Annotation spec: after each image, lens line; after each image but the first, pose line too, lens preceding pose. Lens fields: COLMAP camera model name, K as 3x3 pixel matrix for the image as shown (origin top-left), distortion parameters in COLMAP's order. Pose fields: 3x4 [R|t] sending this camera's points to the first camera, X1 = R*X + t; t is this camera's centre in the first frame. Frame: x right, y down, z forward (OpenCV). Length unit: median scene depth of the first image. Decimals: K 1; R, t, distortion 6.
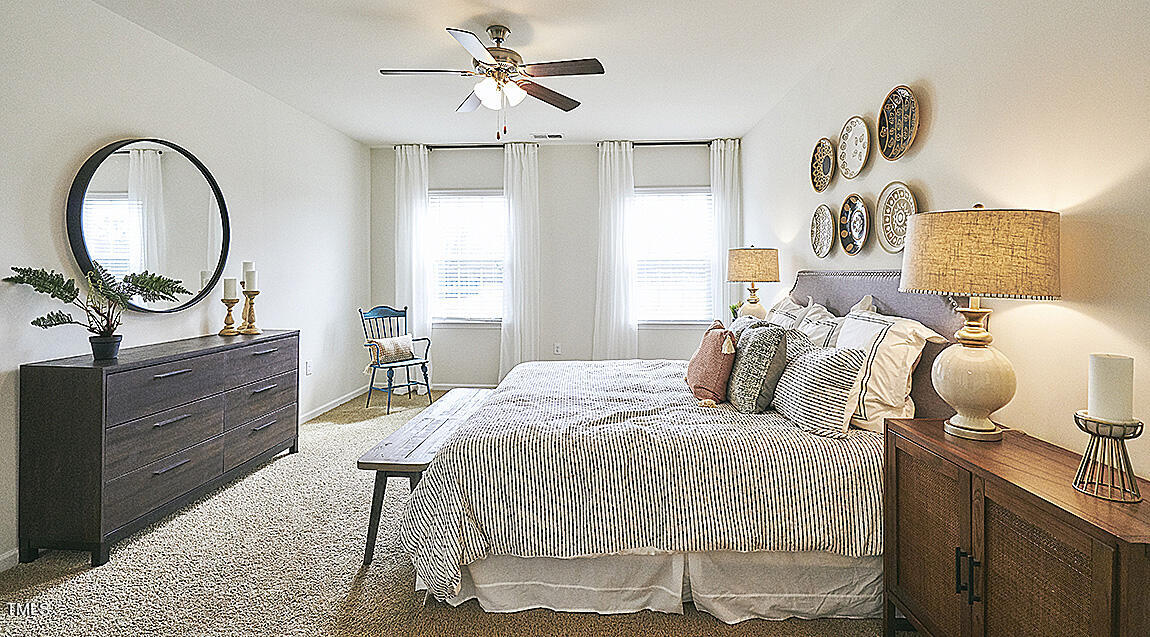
lens RADIAL K [[517.0, 0, 576.6], [0, 517.0, 272.9], [0, 0, 1]] dist [-0.000937, -0.000132]
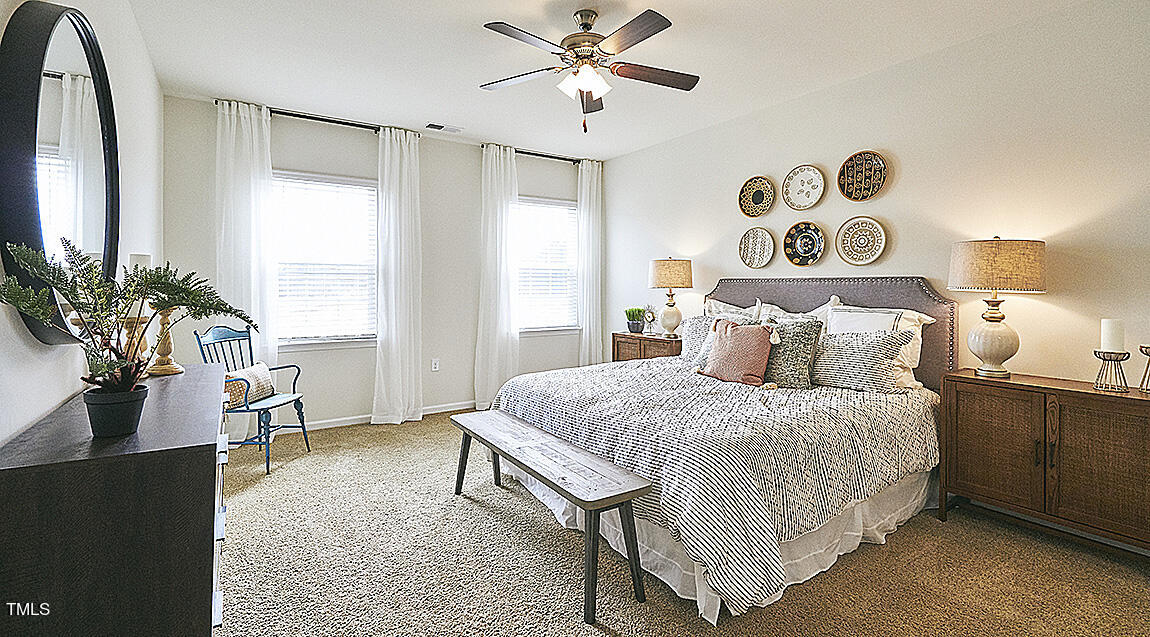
lens RADIAL K [[511.1, 0, 573.8], [0, 511.1, 280.1], [0, 0, 1]] dist [0.000345, 0.000029]
pose [[0.800121, 0.008772, 0.599775, -0.608568], [-0.002428, 0.999932, -0.011386, 0.014257], [-0.599834, 0.007654, 0.800088, 0.233144]]
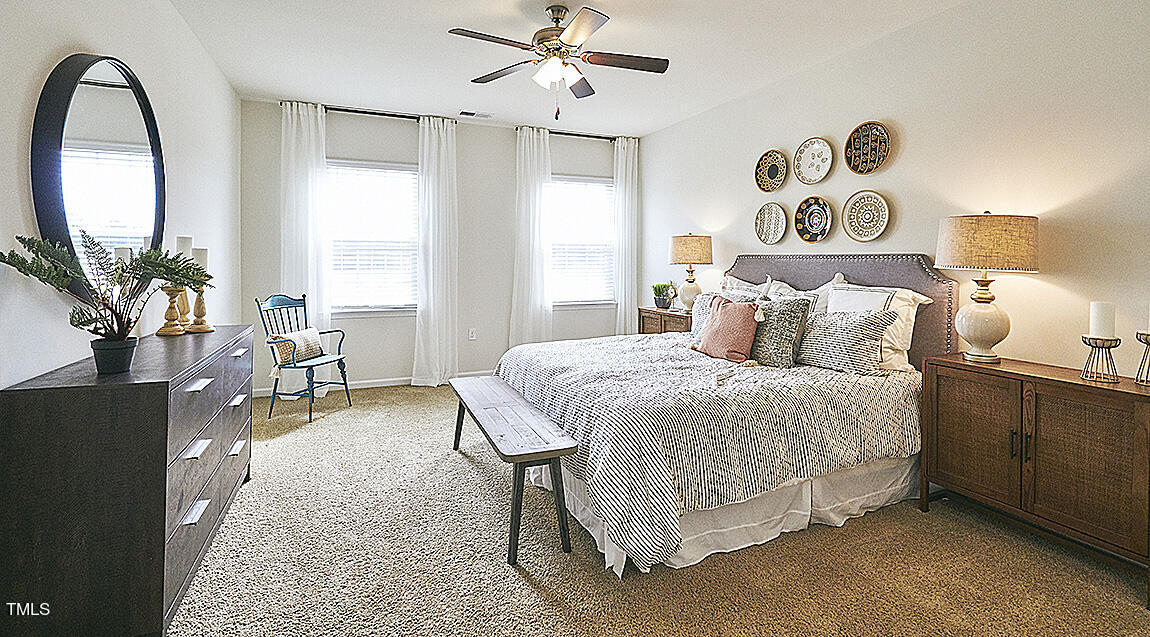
lens RADIAL K [[517.0, 0, 575.6], [0, 517.0, 256.7], [0, 0, 1]] dist [-0.000860, 0.000042]
pose [[0.895744, 0.007040, 0.444515, -0.475180], [-0.005373, 0.999973, -0.005011, 0.008580], [-0.444538, 0.002100, 0.895757, 0.074492]]
